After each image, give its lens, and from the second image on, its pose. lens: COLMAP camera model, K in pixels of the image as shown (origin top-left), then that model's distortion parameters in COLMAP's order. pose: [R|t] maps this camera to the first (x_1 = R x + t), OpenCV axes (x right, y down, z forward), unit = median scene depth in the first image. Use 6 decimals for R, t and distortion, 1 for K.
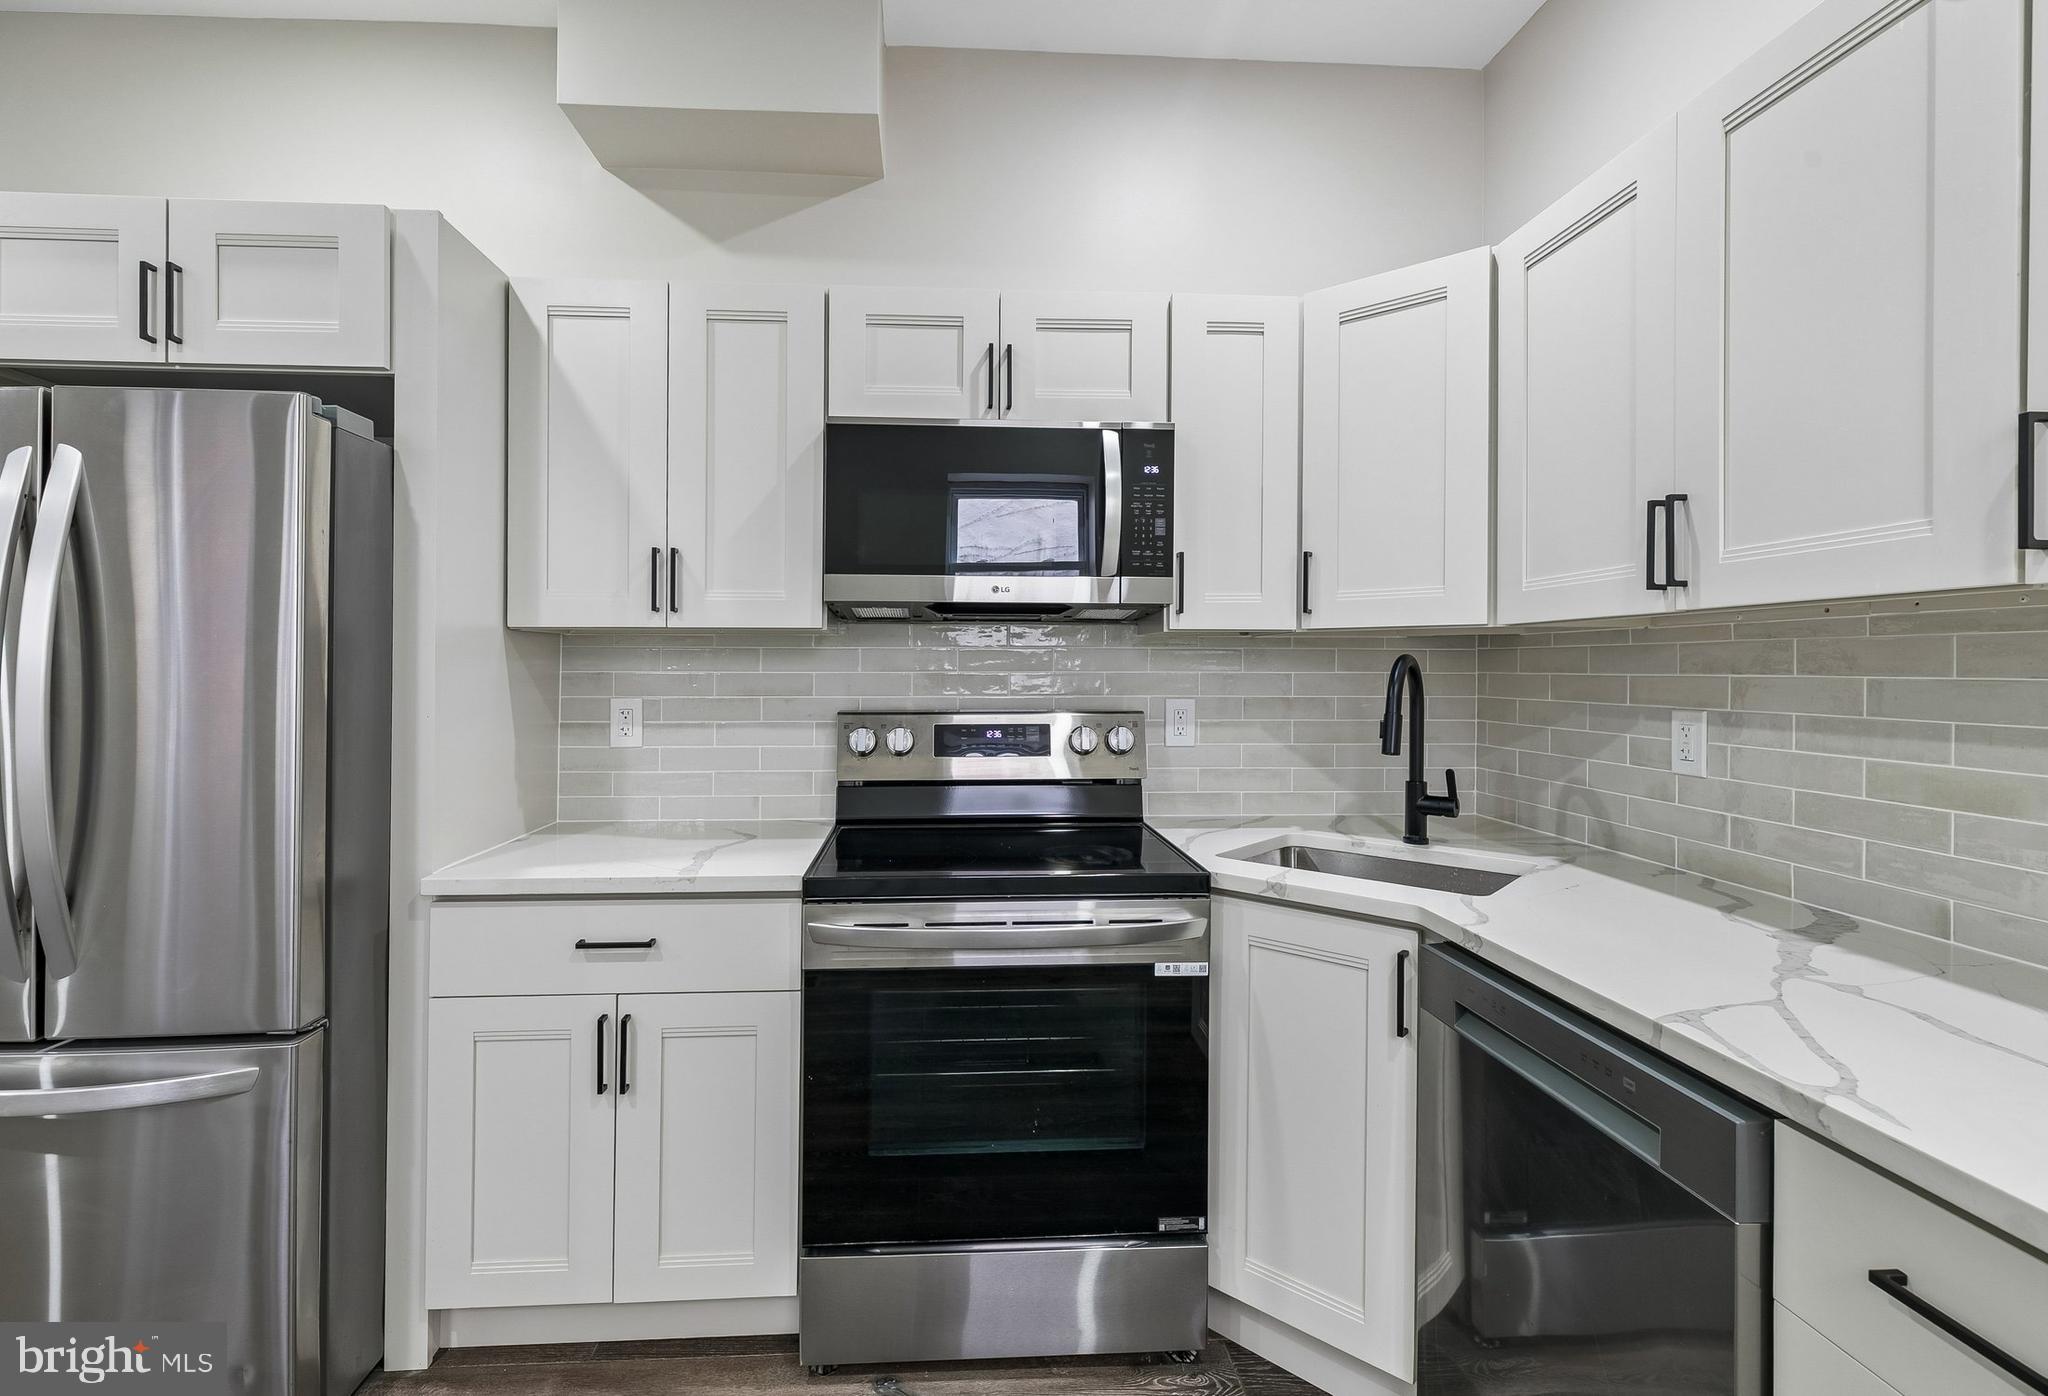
lens RADIAL K [[948.5, 0, 988.7], [0, 948.5, 669.6], [0, 0, 1]] dist [0.003963, -0.001663]
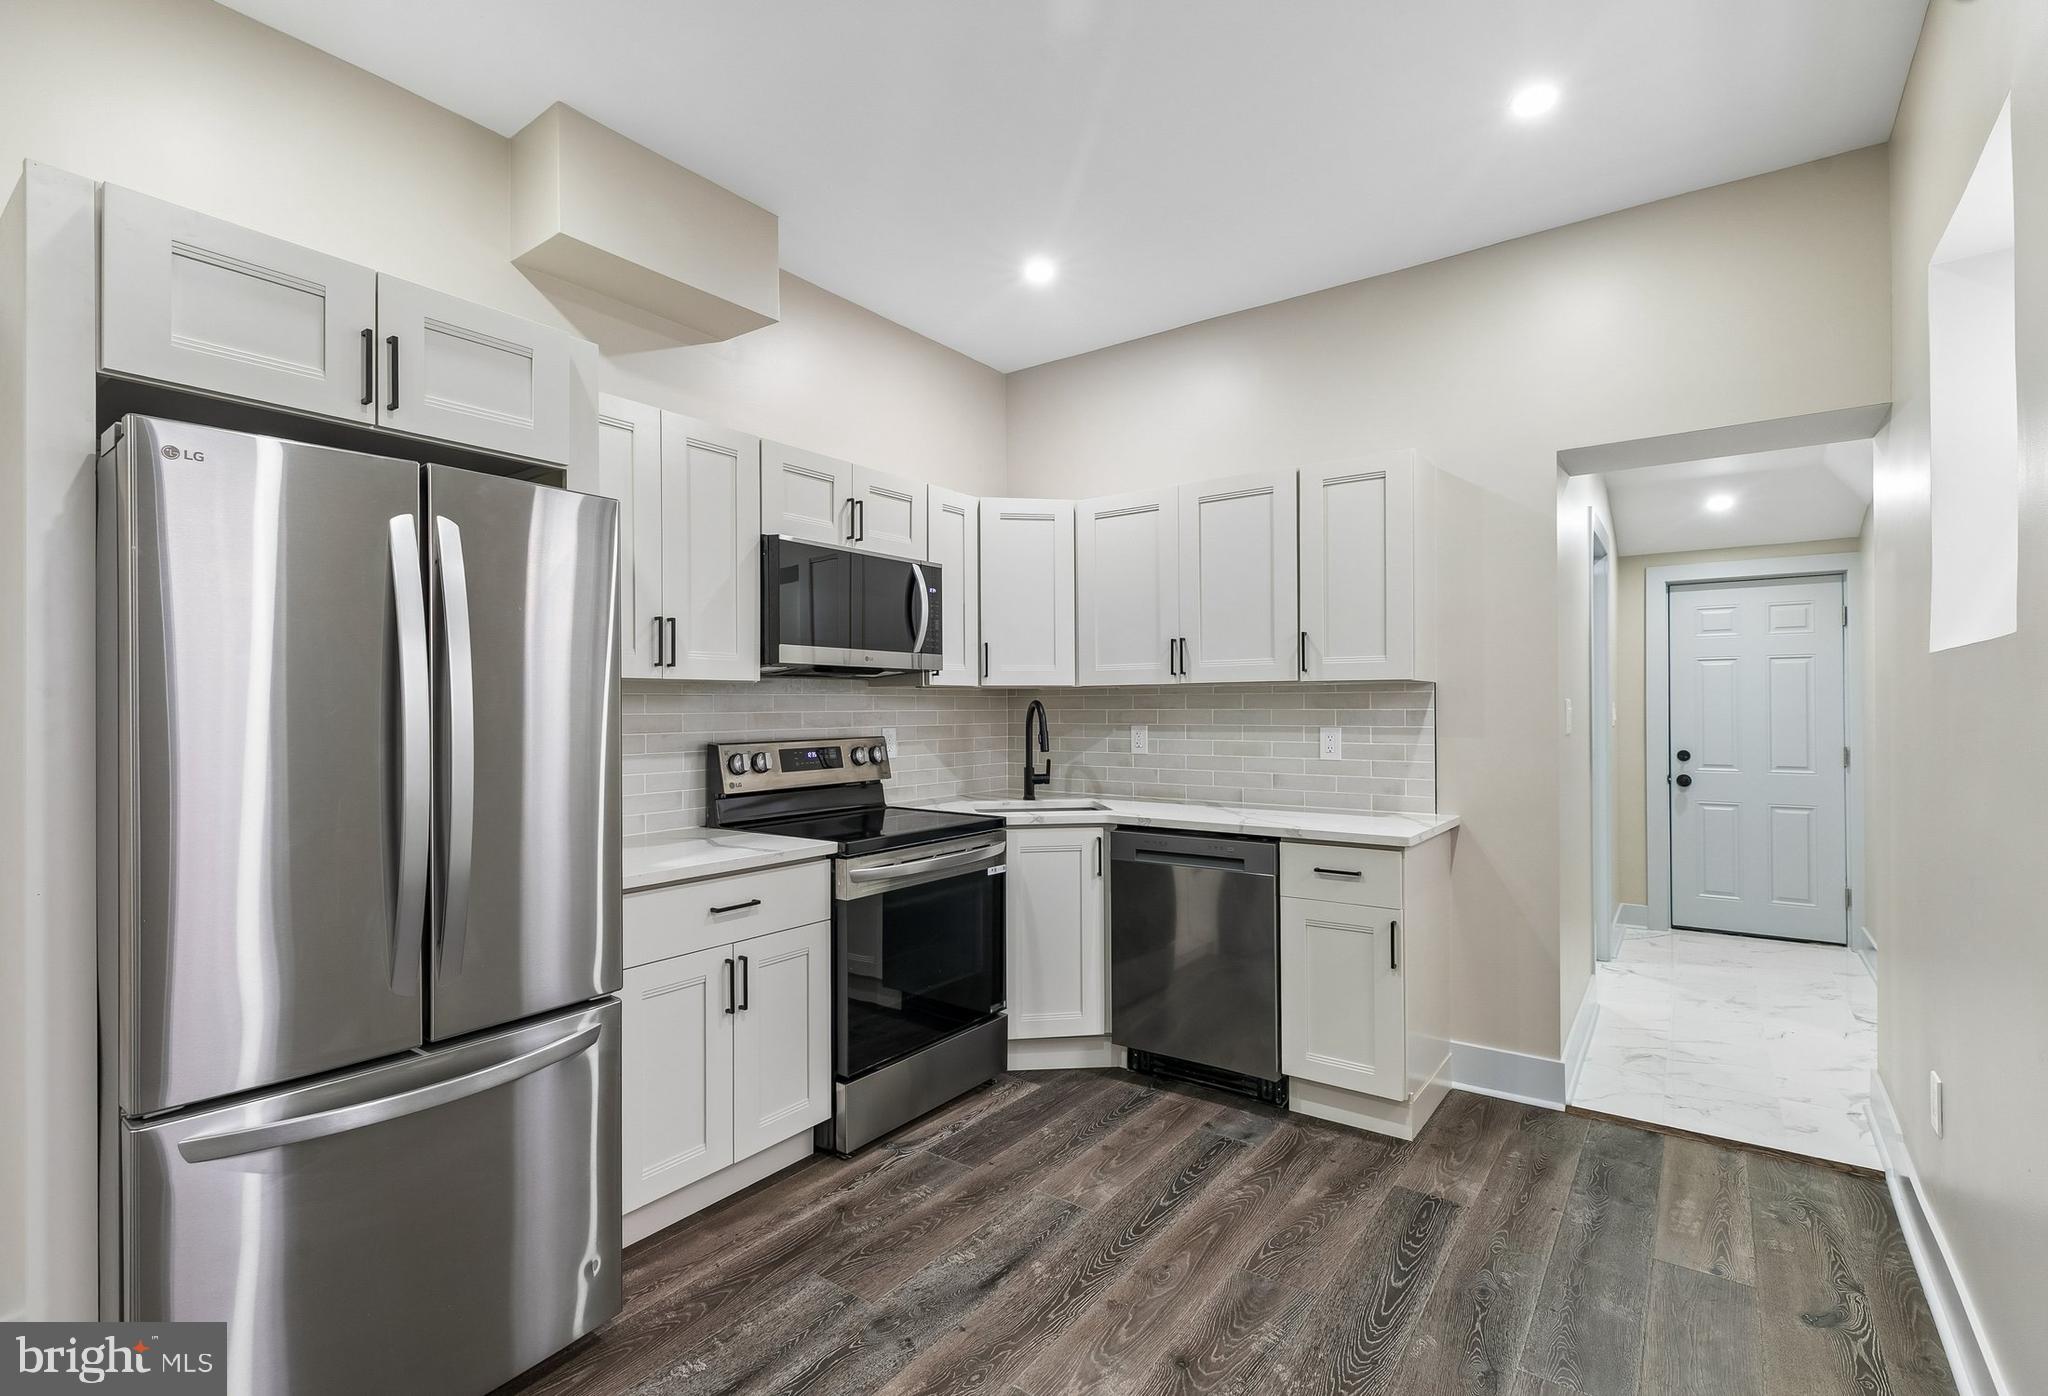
lens RADIAL K [[948.5, 0, 1016.0], [0, 948.5, 697.7], [0, 0, 1]] dist [0.003963, -0.001663]
pose [[0.639660, 0.002973, 0.768652, -1.146465], [0.007108, 0.999927, -0.009783, -0.002239], [-0.768625, 0.011722, 0.639592, -0.209864]]
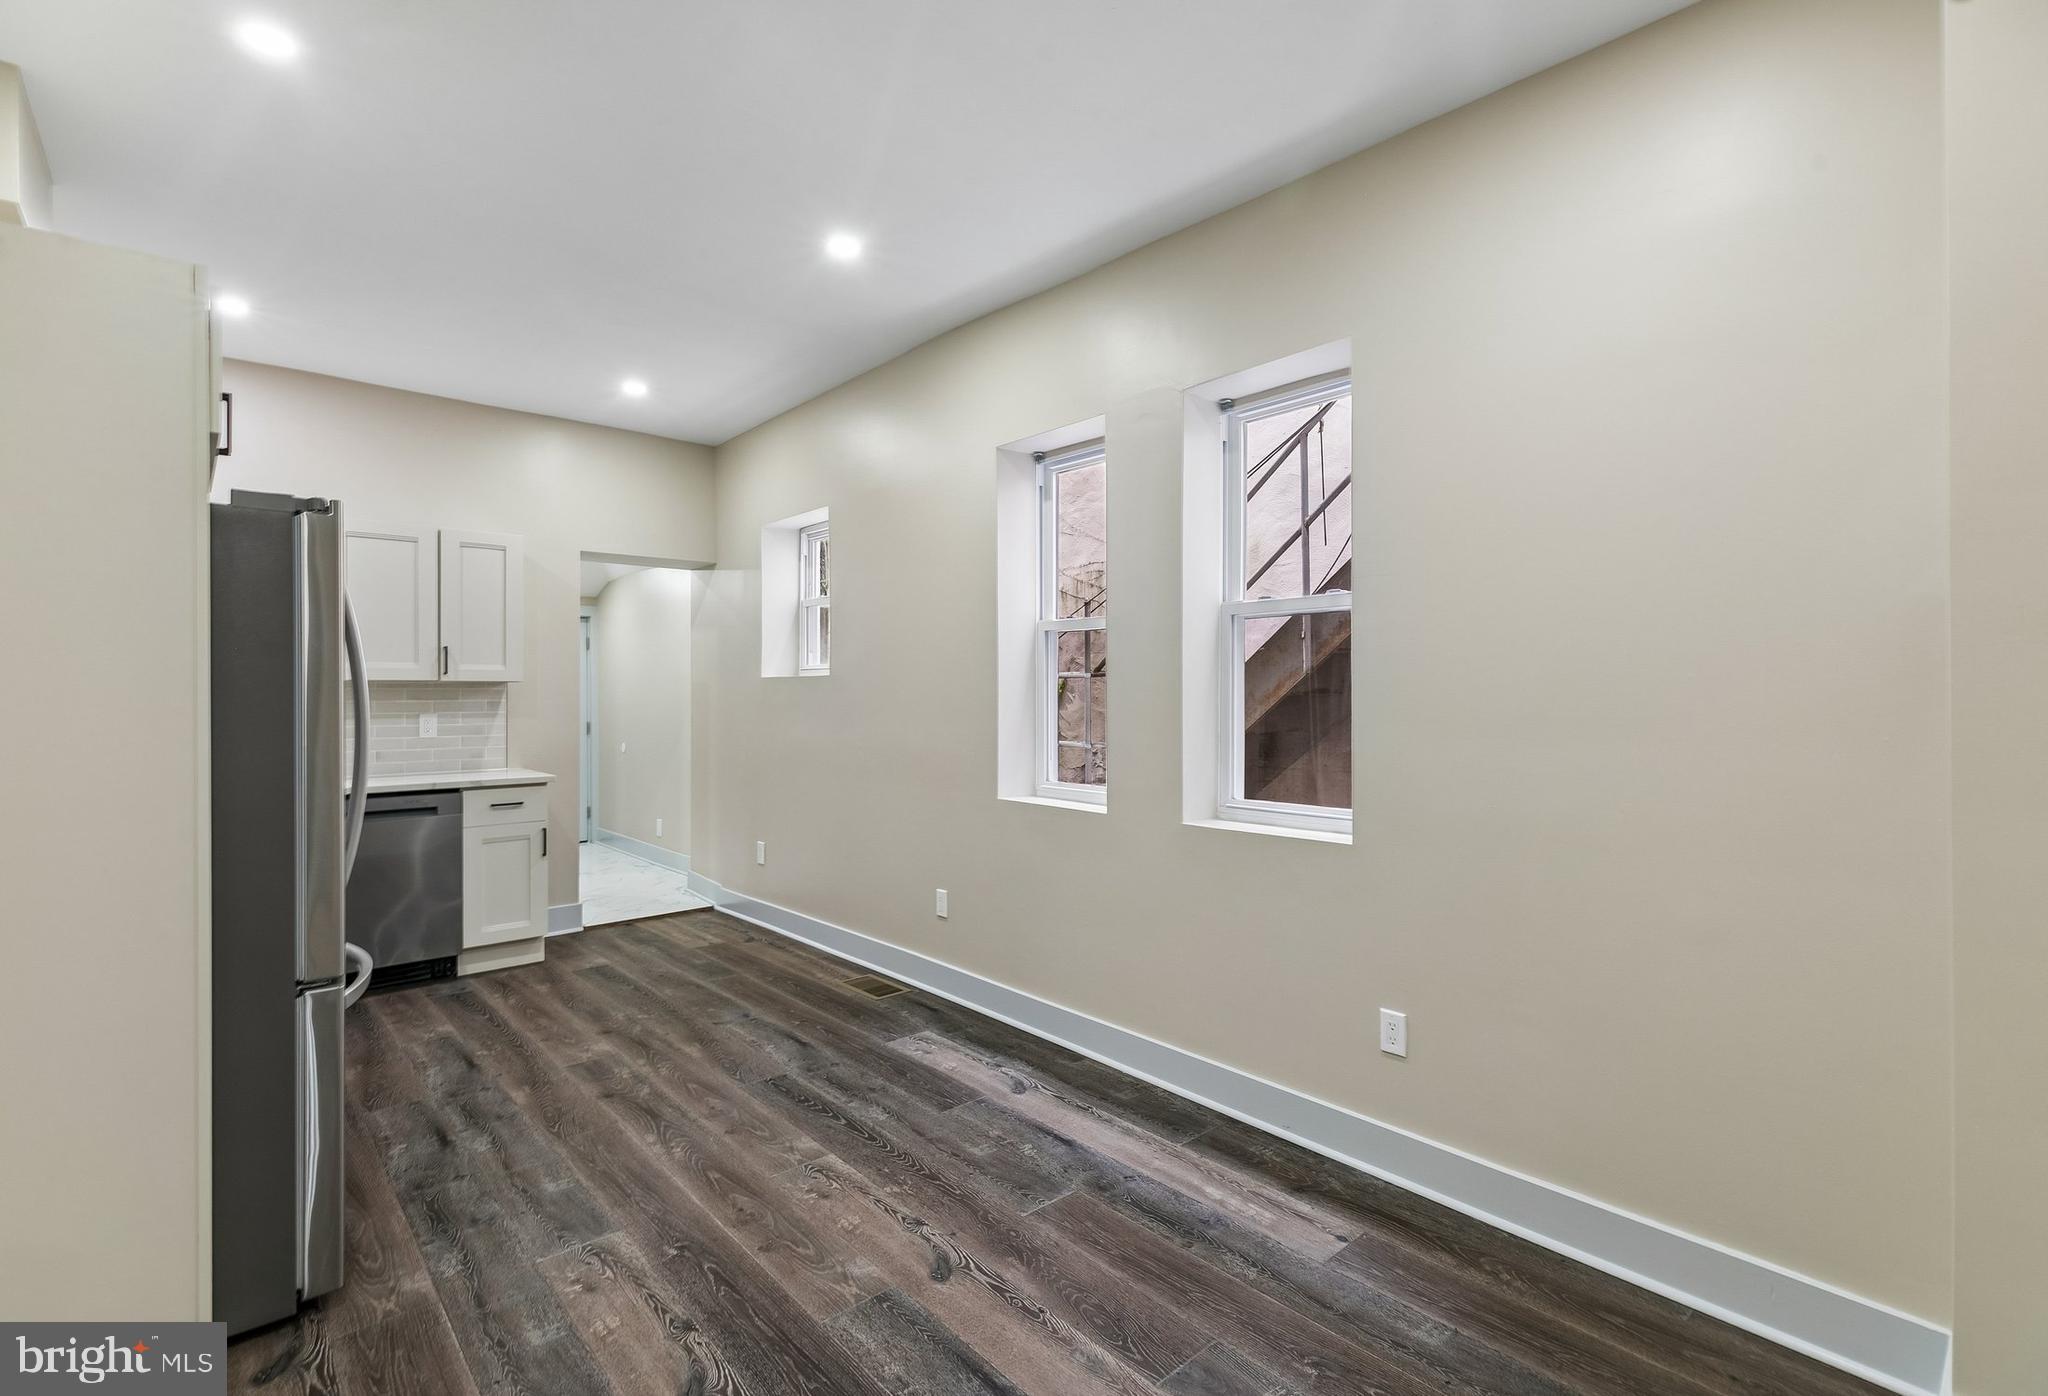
lens RADIAL K [[948.5, 0, 1020.3], [0, 948.5, 686.0], [0, 0, 1]] dist [0.003963, -0.001663]
pose [[-0.617052, 0.005155, 0.786905, -2.374594], [0.002770, 0.999987, -0.004379, -0.018605], [-0.786917, -0.000522, -0.617058, 0.869914]]
